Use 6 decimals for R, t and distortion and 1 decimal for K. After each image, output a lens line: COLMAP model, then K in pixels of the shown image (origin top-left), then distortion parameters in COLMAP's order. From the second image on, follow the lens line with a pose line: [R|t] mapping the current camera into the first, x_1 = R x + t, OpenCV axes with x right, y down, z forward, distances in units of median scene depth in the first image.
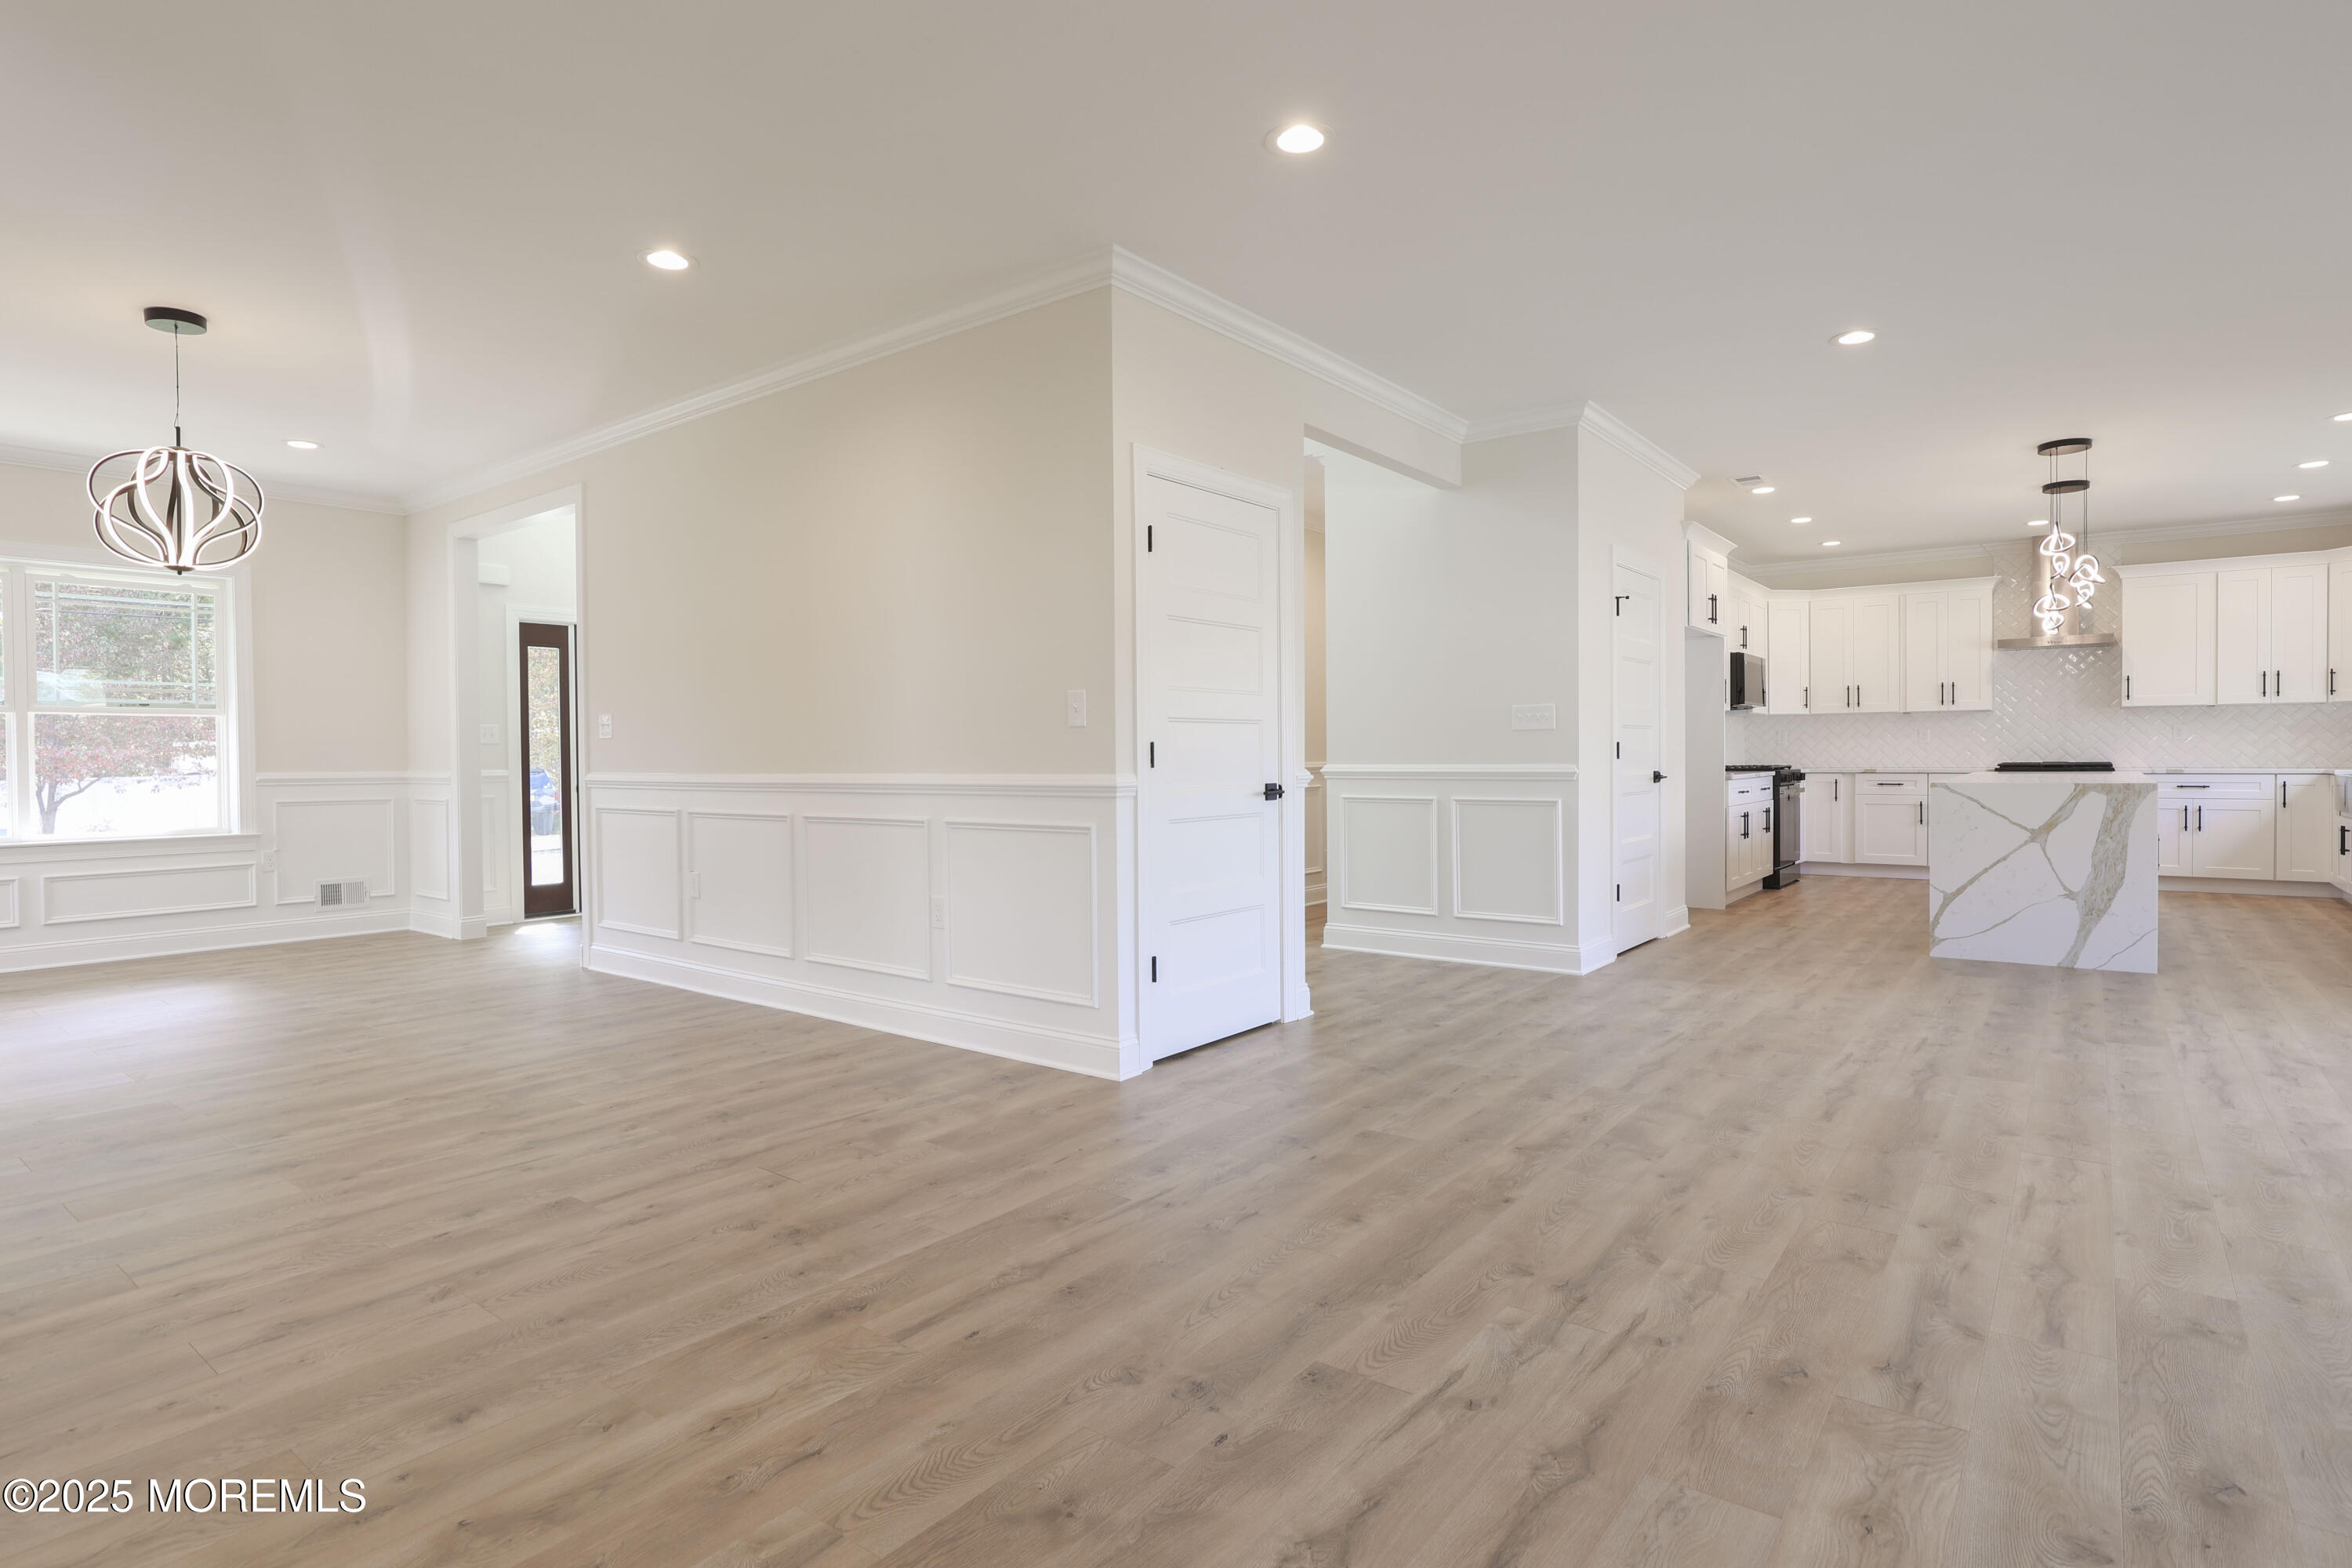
lens RADIAL K [[1204.8, 0, 1217.4], [0, 1204.8, 772.4], [0, 0, 1]] dist [-0.003911, -0.001487]
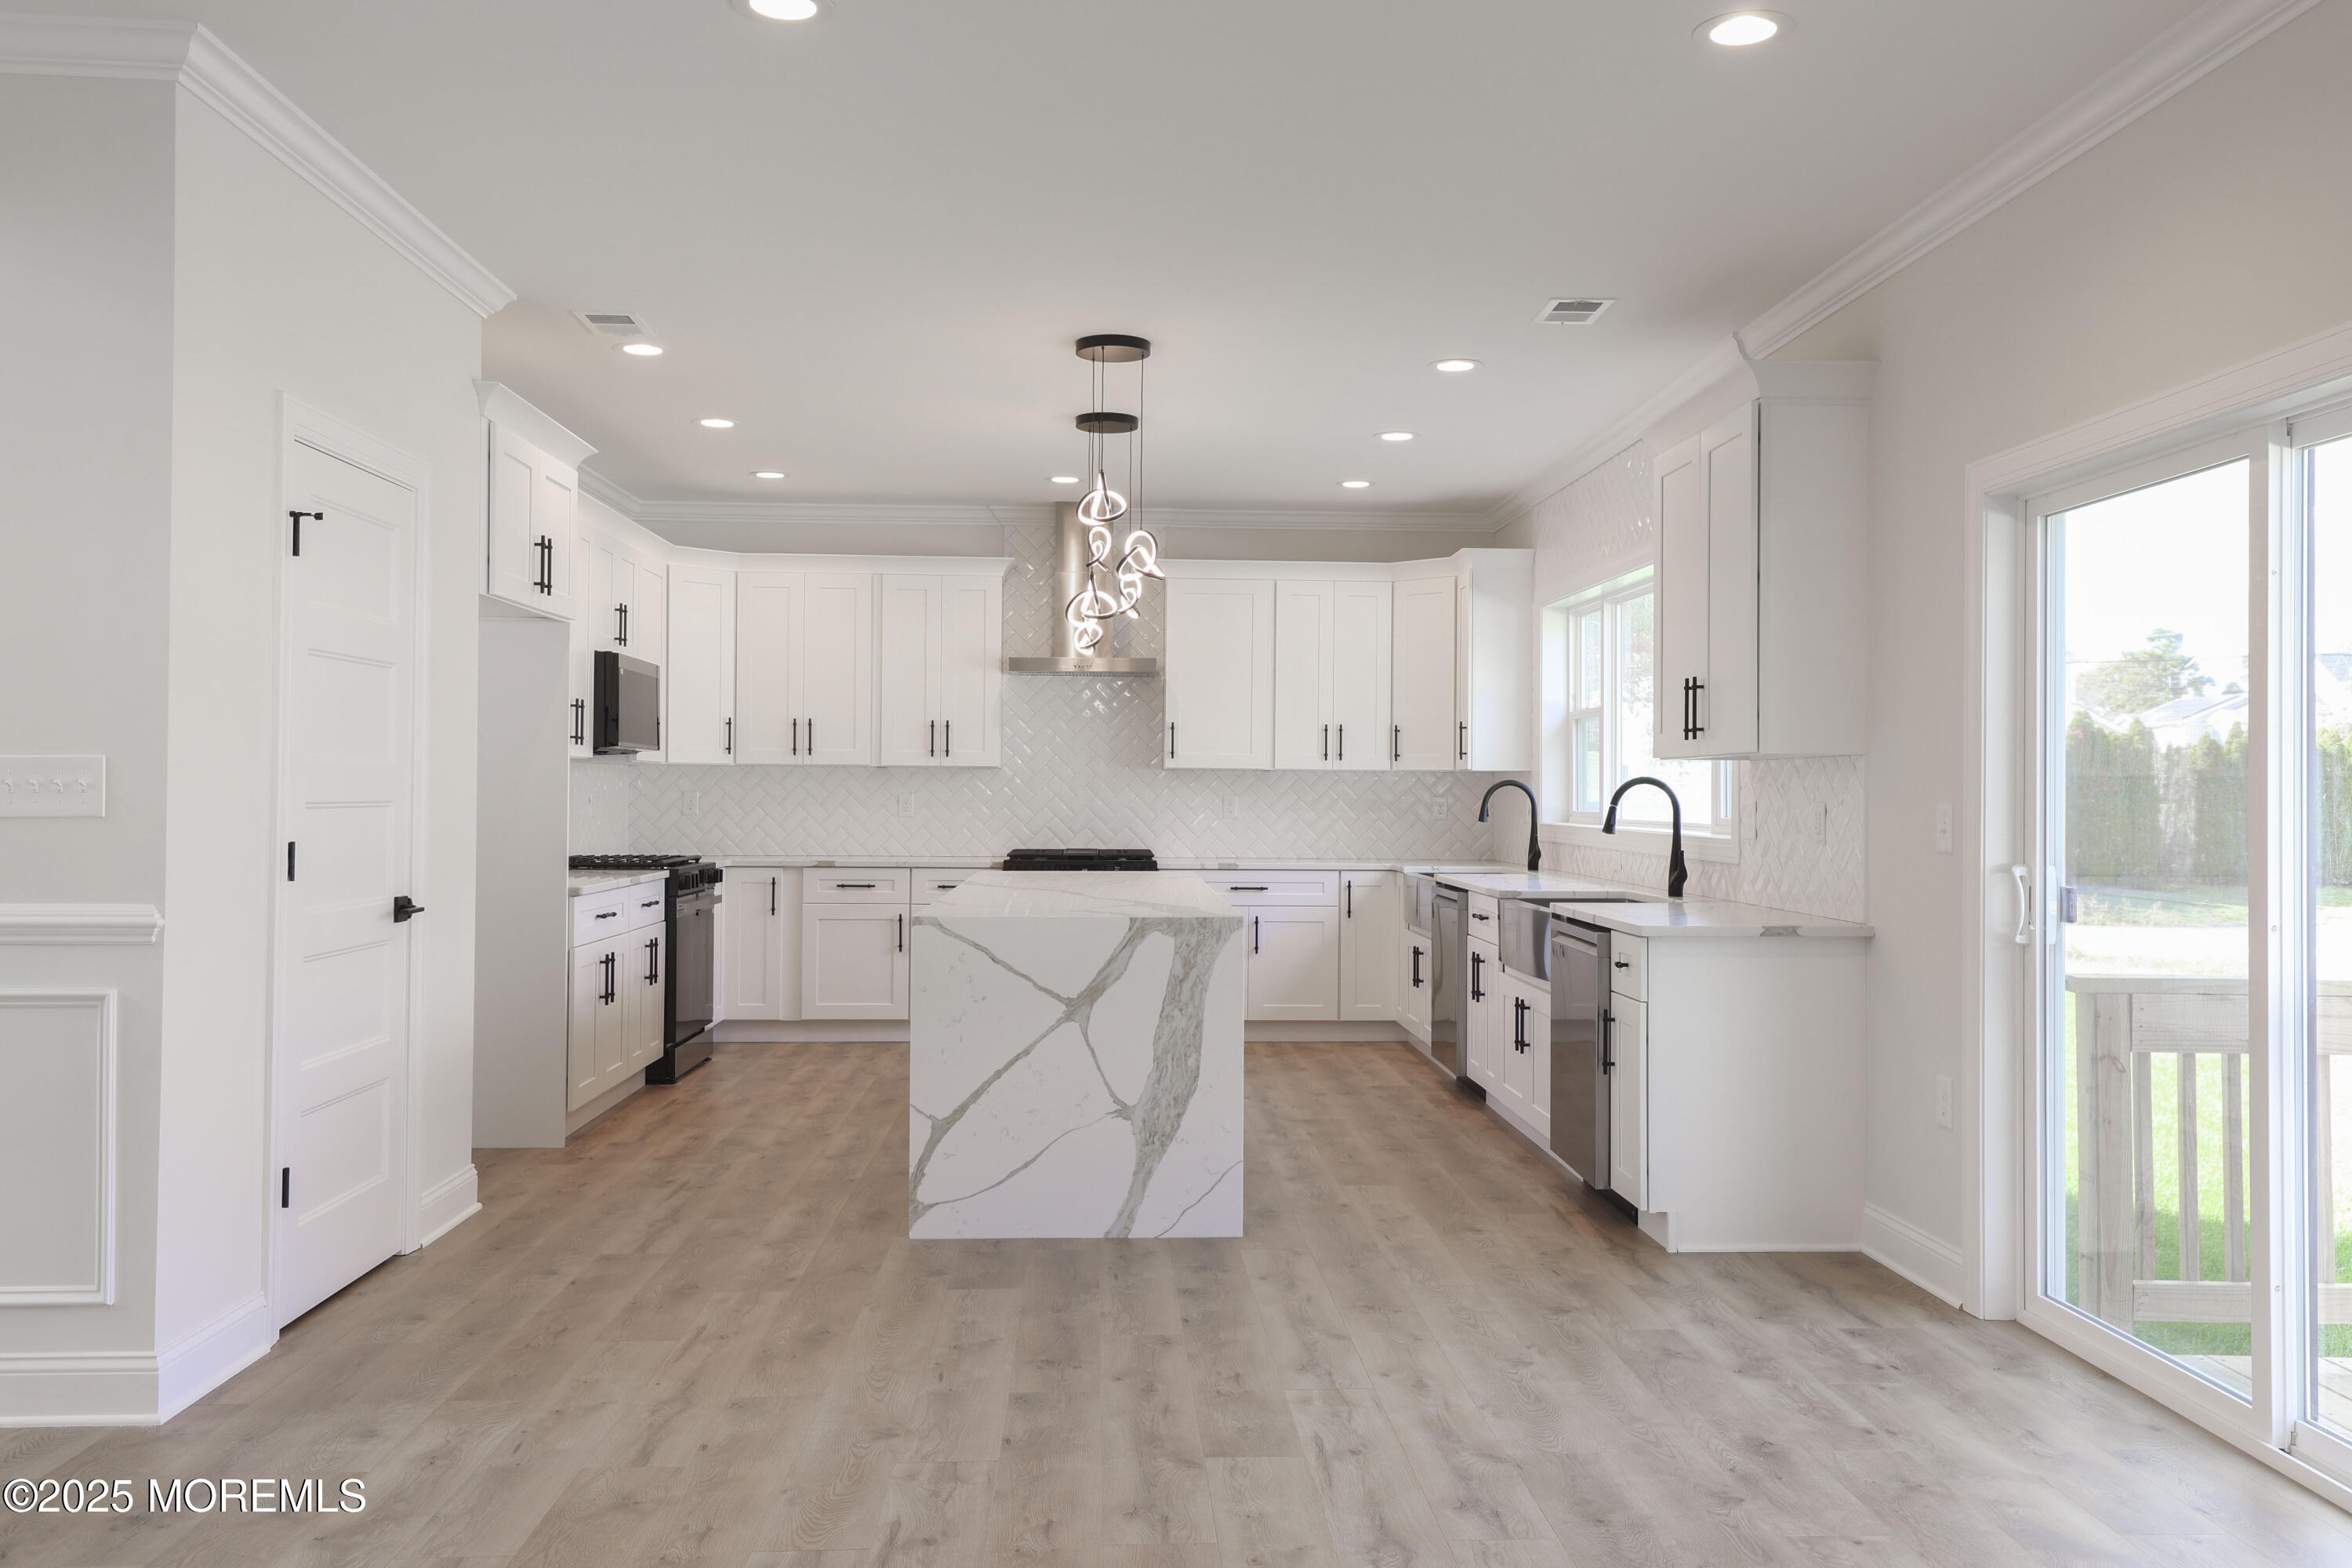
lens RADIAL K [[1876.6, 0, 1200.3], [0, 1876.6, 772.9], [0, 0, 1]] dist [0.010971, 0.002699]
pose [[0.774167, 0.022259, 0.632590, 0.118032], [-0.005131, 0.999569, -0.028892, -0.024618], [-0.632961, 0.019122, 0.773948, 0.197826]]
